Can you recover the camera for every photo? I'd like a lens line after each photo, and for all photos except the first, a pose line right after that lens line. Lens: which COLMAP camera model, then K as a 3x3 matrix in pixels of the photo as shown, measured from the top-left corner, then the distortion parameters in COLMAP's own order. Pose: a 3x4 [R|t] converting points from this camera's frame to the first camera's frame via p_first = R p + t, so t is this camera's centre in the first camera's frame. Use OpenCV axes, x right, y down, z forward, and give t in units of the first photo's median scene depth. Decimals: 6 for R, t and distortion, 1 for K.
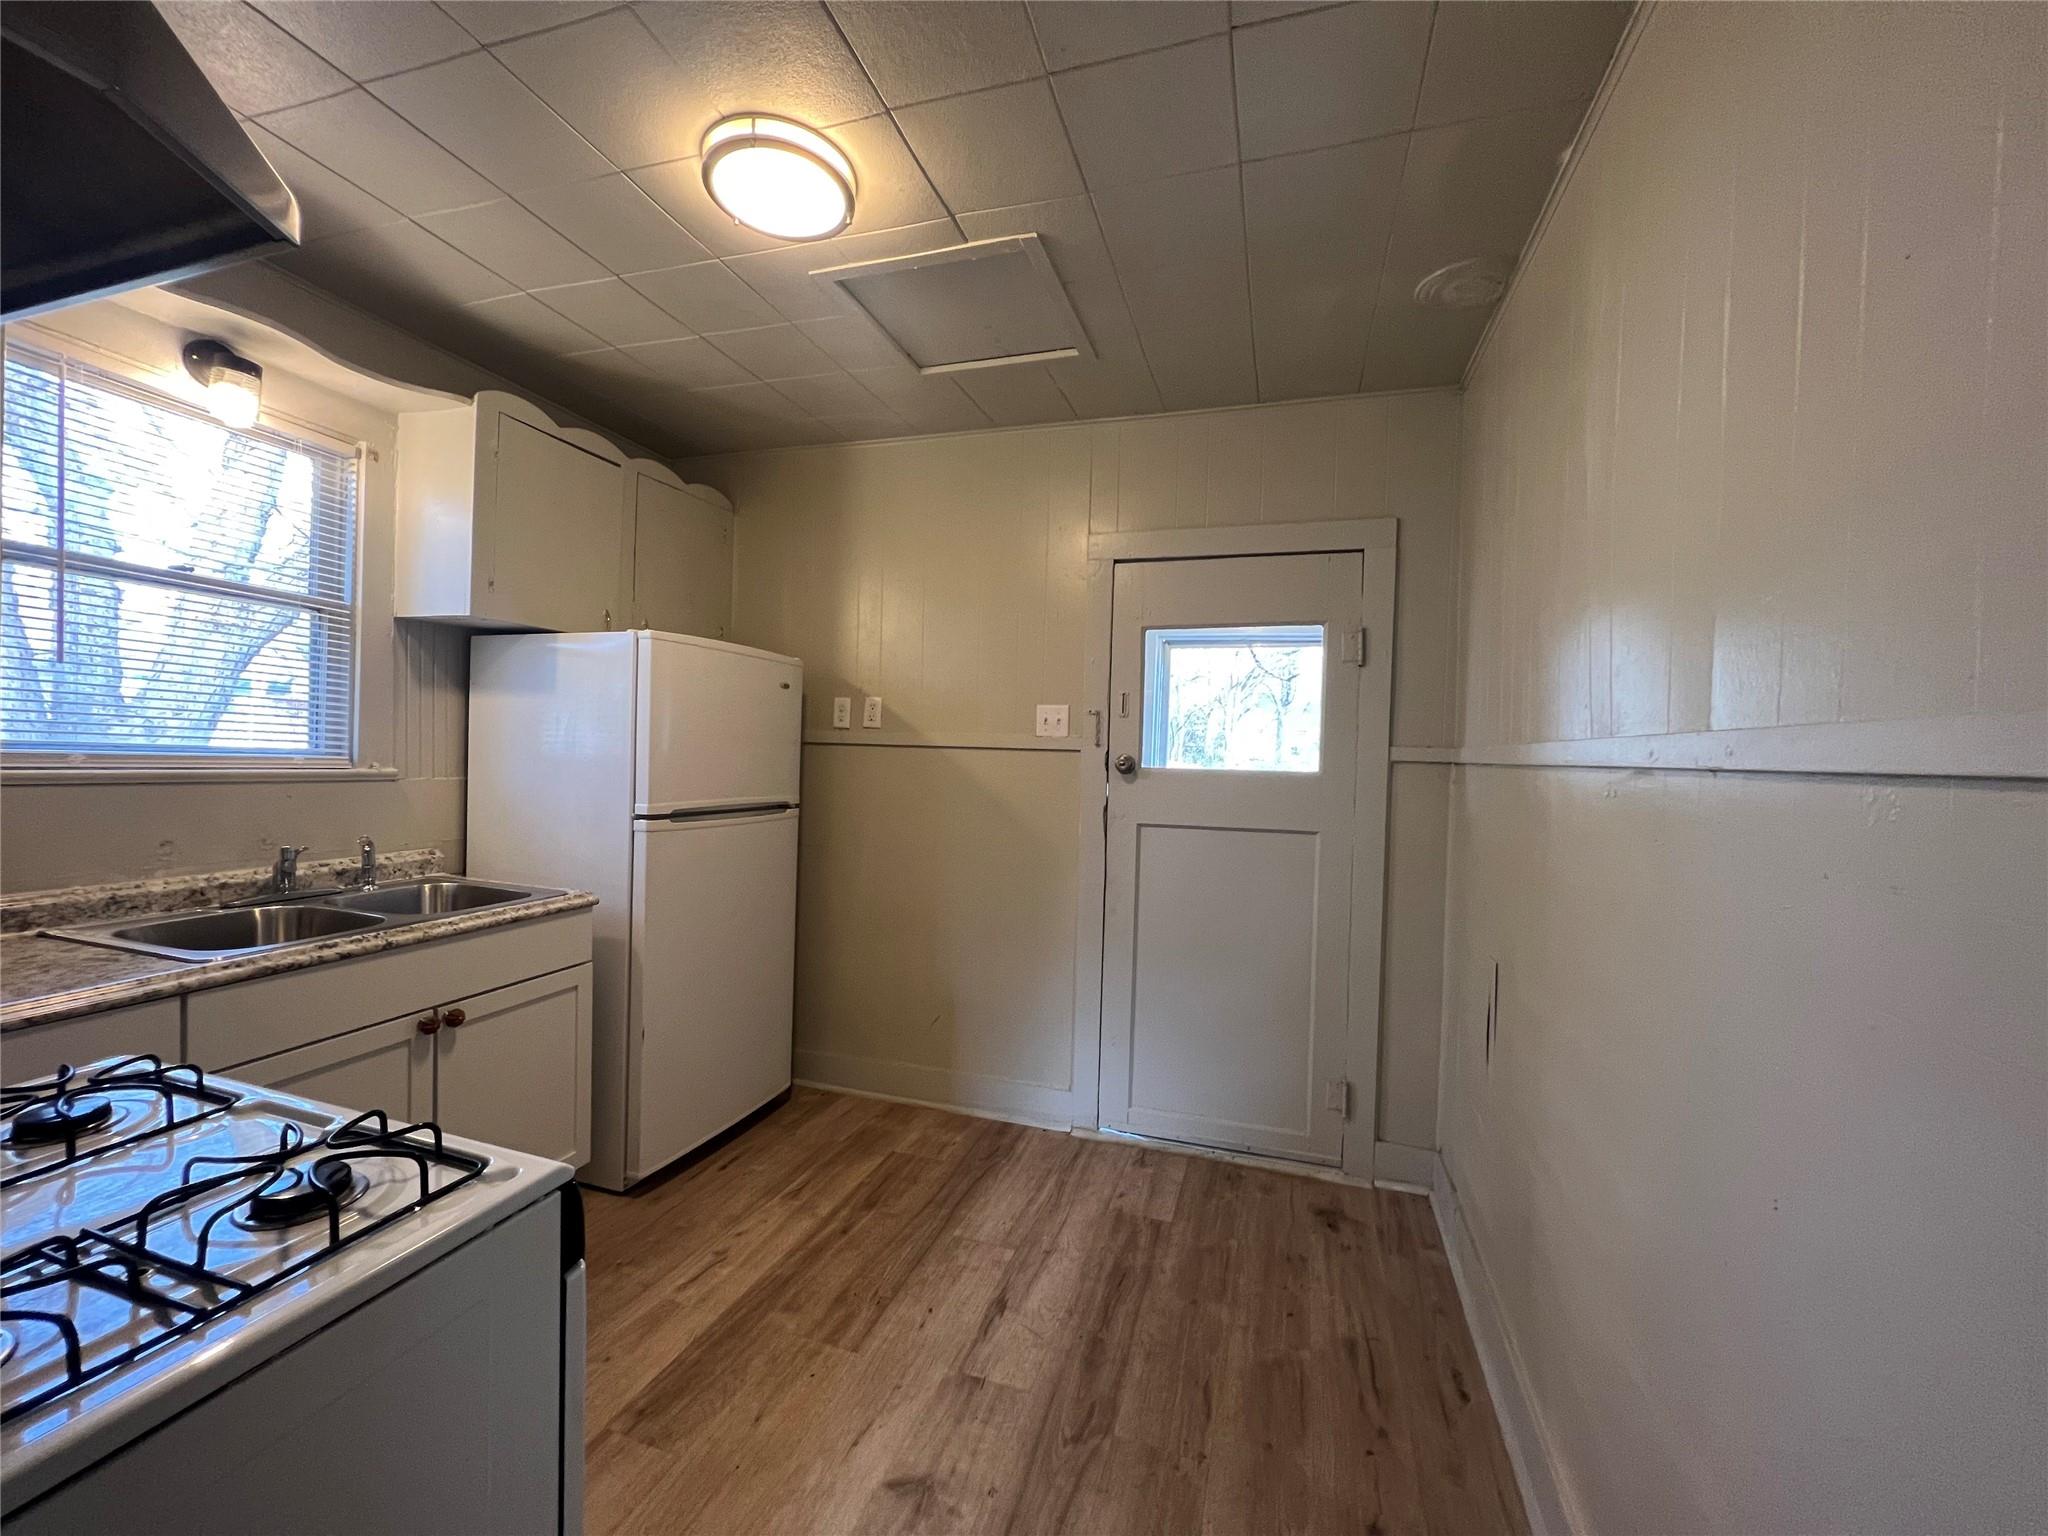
lens RADIAL K [[818.6, 0, 1018.9], [0, 818.6, 761.9], [0, 0, 1]] dist [-0.000376, 0.000888]
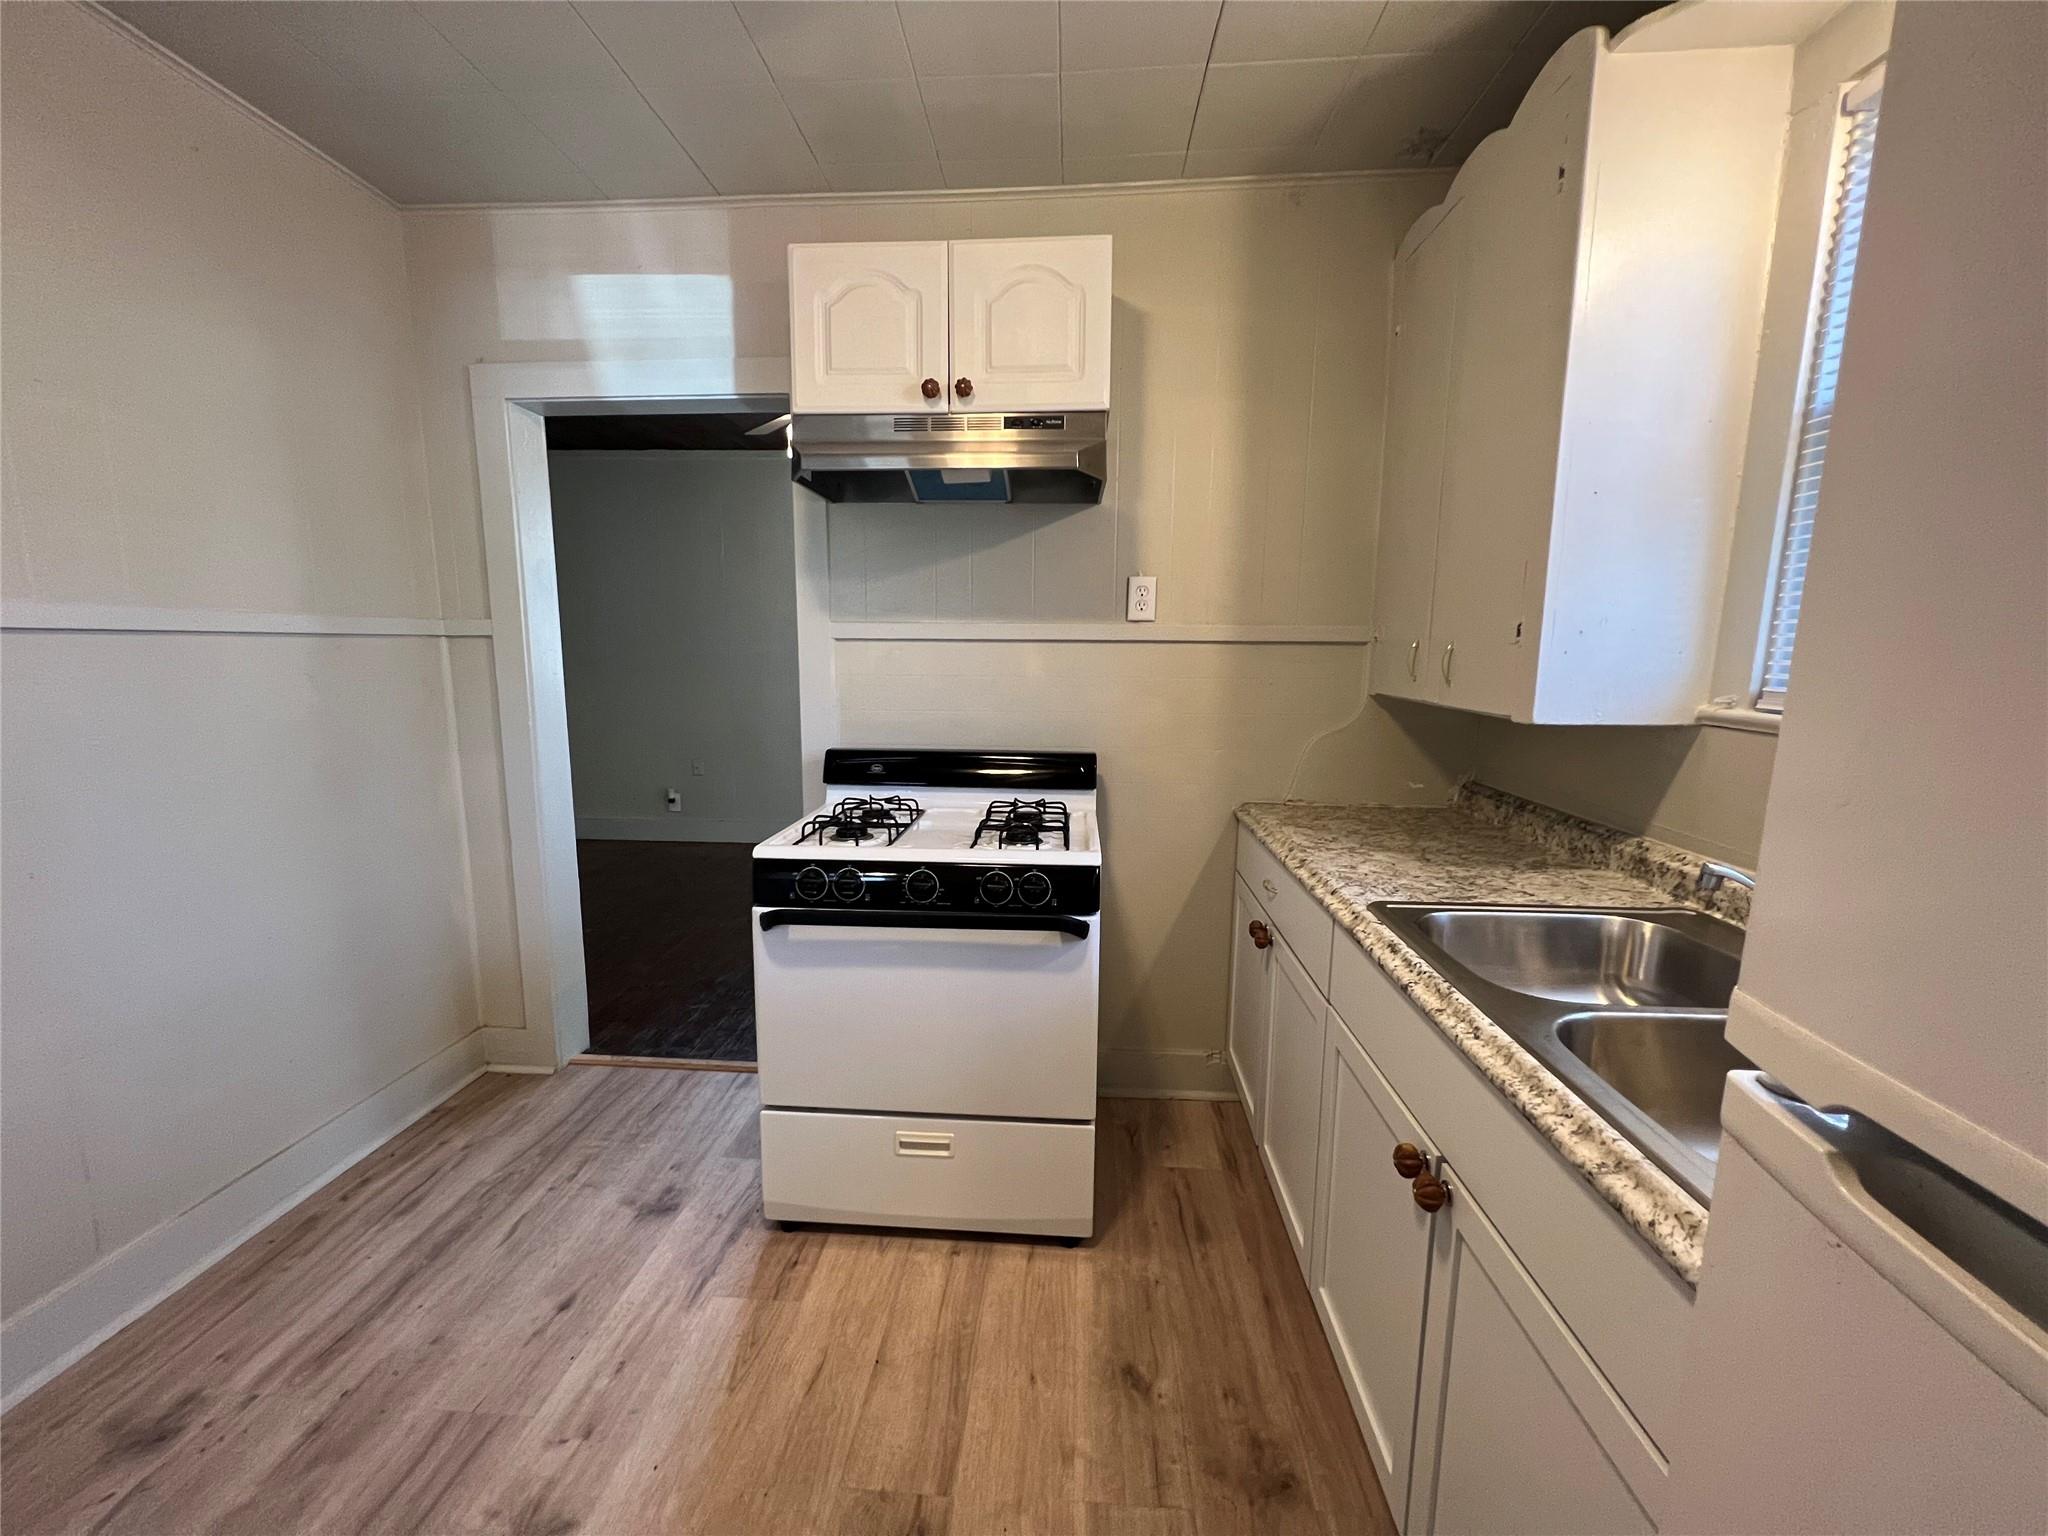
lens RADIAL K [[818.6, 0, 1019.4], [0, 818.6, 769.8], [0, 0, 1]] dist [-0.000376, 0.000888]
pose [[-0.967365, -0.003098, -0.253367, -0.300234], [-0.044000, 0.986788, 0.155925, -0.022784], [0.249537, 0.161985, -0.954721, 1.385432]]
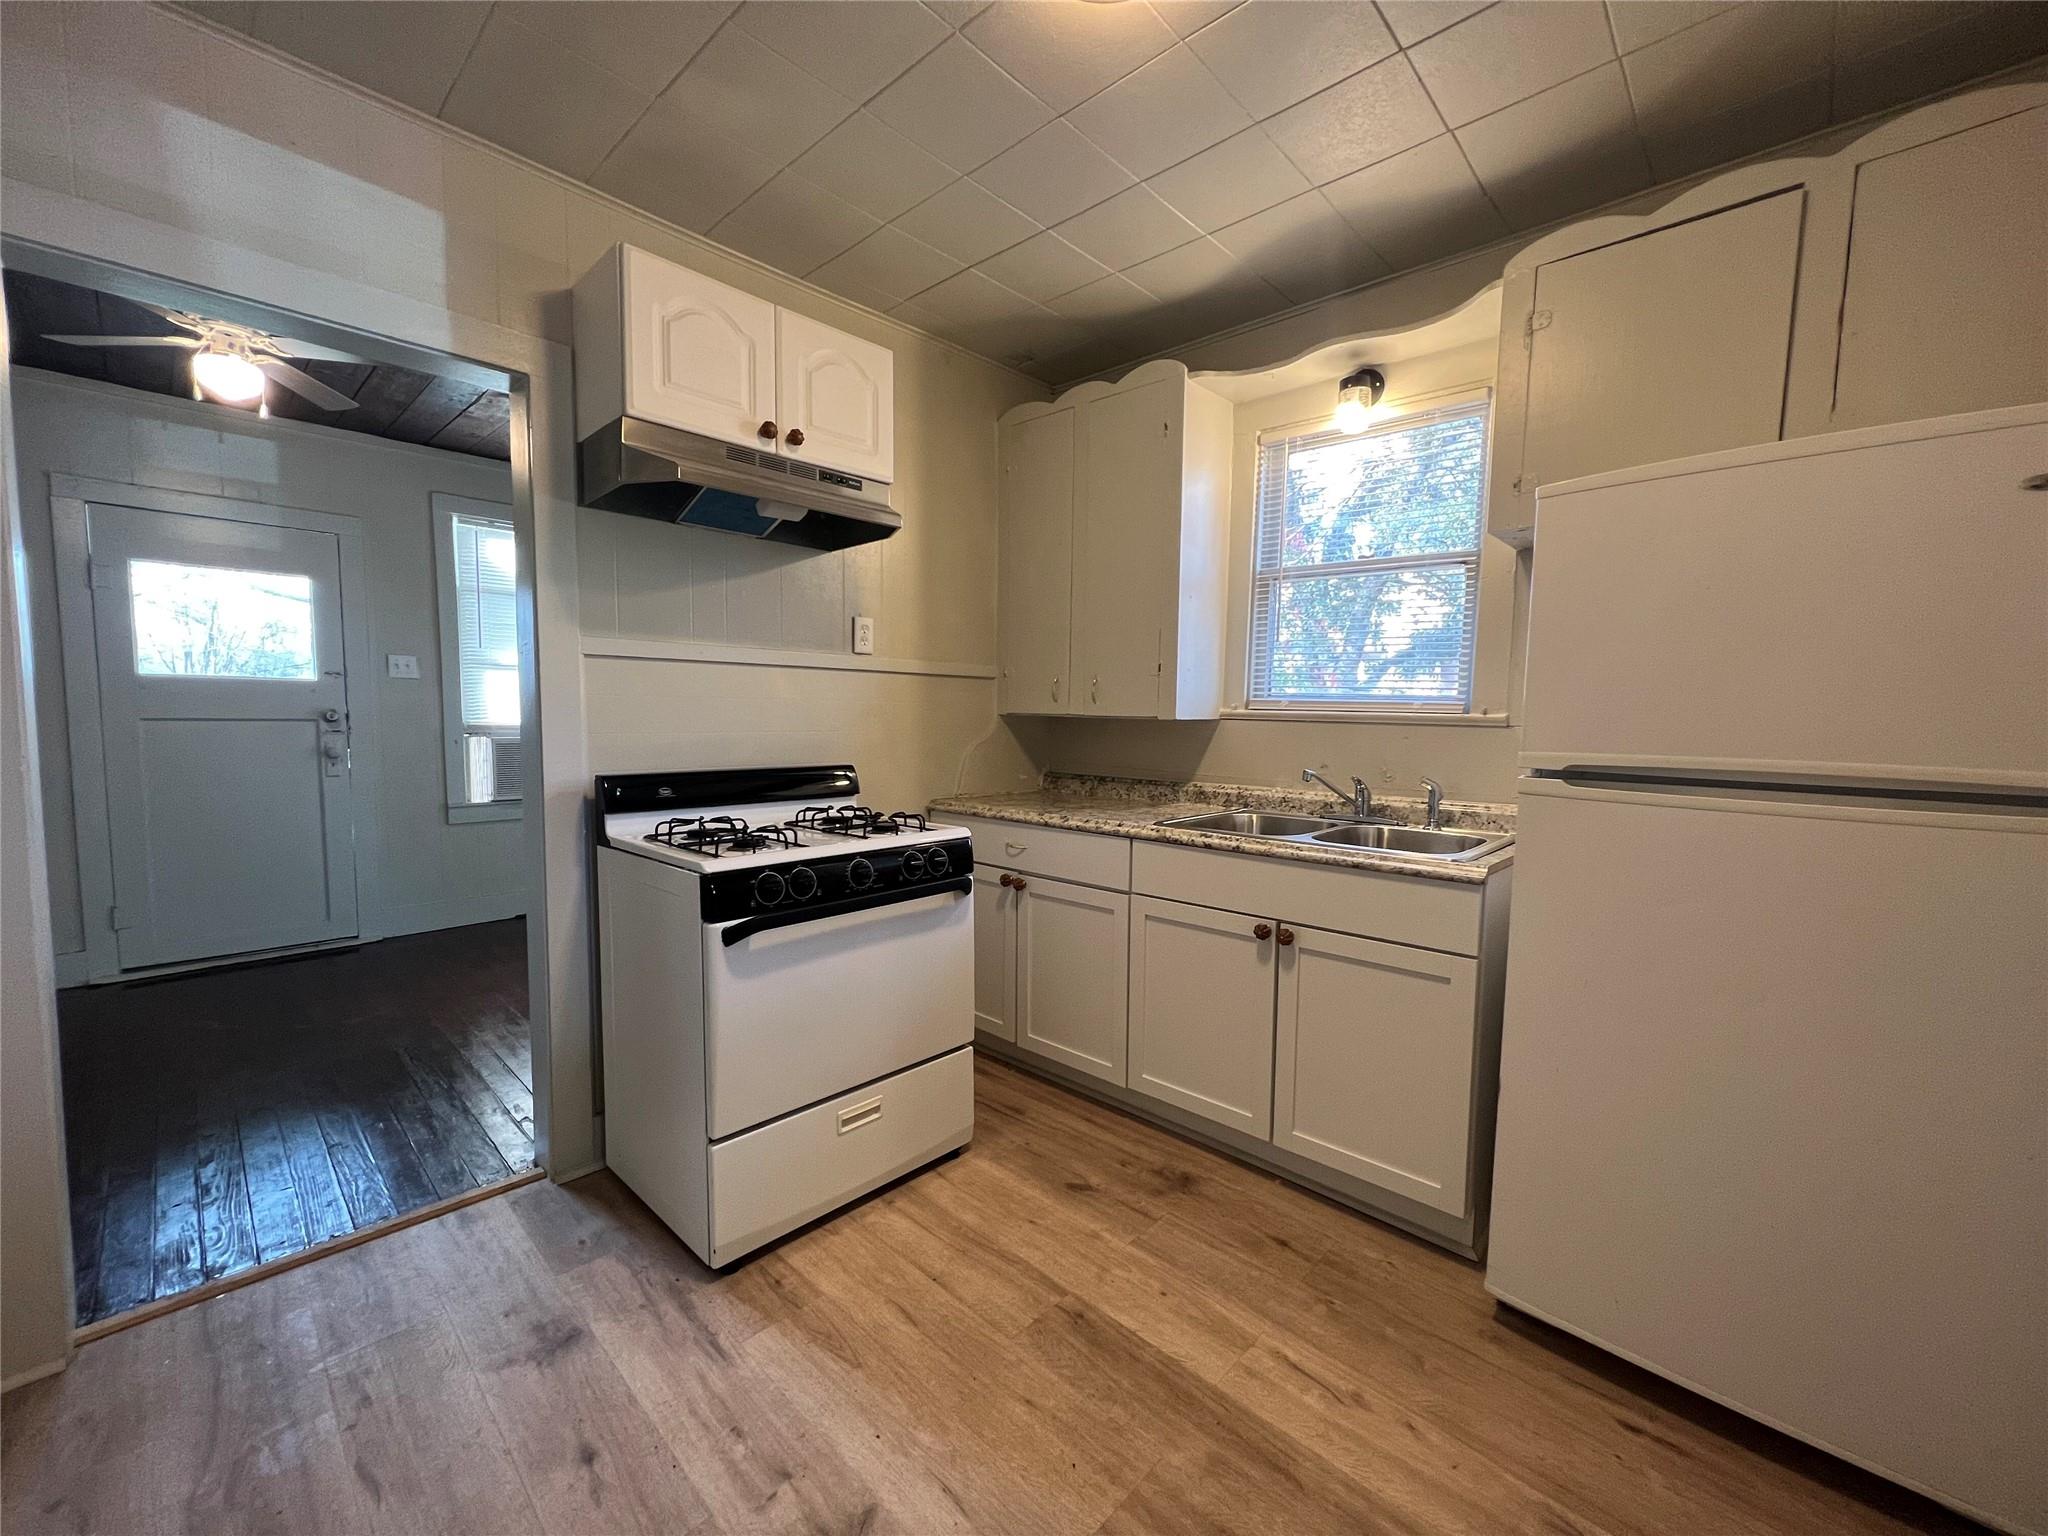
lens RADIAL K [[818.6, 0, 1020.8], [0, 818.6, 770.3], [0, 0, 1]] dist [-0.000376, 0.000888]
pose [[-0.424067, 0.025147, -0.905282, 0.399240], [-0.042351, 0.997970, 0.047560, 0.063587], [0.904640, 0.058508, -0.422141, 1.121533]]
